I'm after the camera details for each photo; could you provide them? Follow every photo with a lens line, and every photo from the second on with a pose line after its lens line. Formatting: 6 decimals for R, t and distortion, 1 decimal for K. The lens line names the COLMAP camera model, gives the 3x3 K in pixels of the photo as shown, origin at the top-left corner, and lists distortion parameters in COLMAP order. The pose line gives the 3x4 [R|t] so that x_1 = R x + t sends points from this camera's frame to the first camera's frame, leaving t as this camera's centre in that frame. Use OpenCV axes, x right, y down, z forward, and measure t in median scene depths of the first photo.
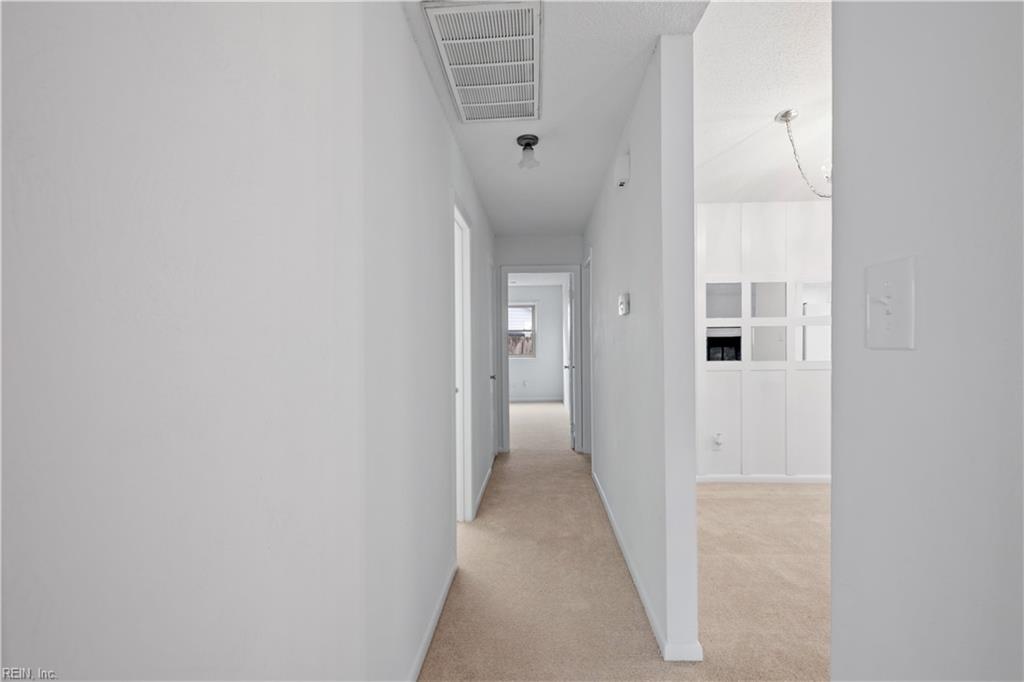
lens RADIAL K [[450.5, 0, 512.0], [0, 450.5, 341.0], [0, 0, 1]] dist [-0.000486, -0.000035]
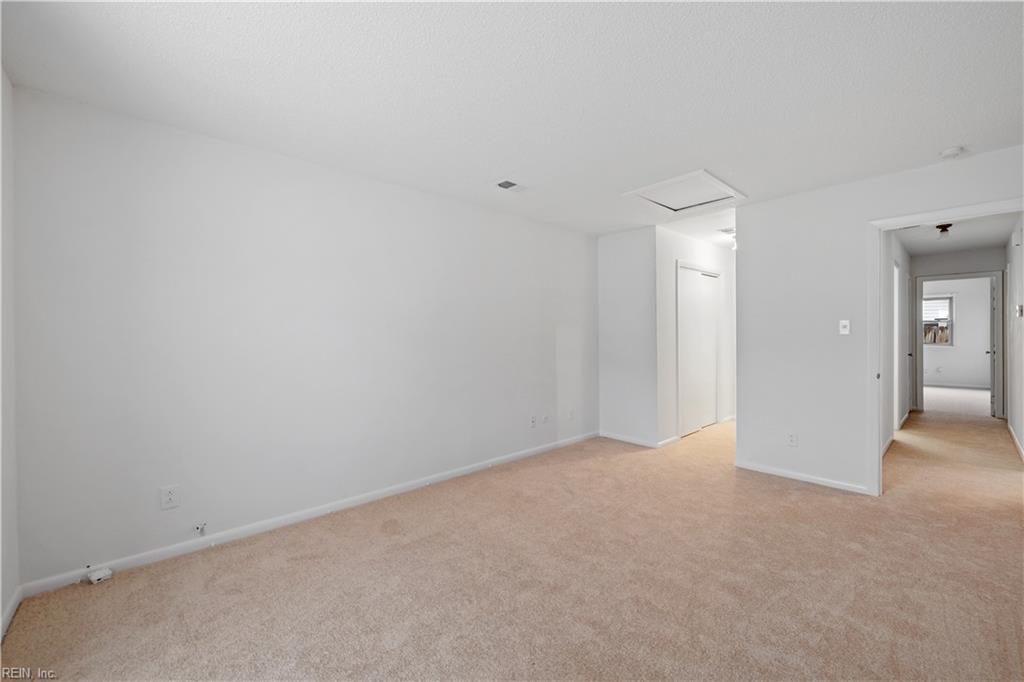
lens RADIAL K [[417.9, 0, 512.0], [0, 417.9, 341.0], [0, 0, 1]] dist [-0.001326, -0.000205]
pose [[0.720611, 0.009032, -0.693281, -0.028646], [0.006303, 0.999788, 0.019577, -0.002108], [0.693311, -0.018477, 0.720402, -0.791904]]
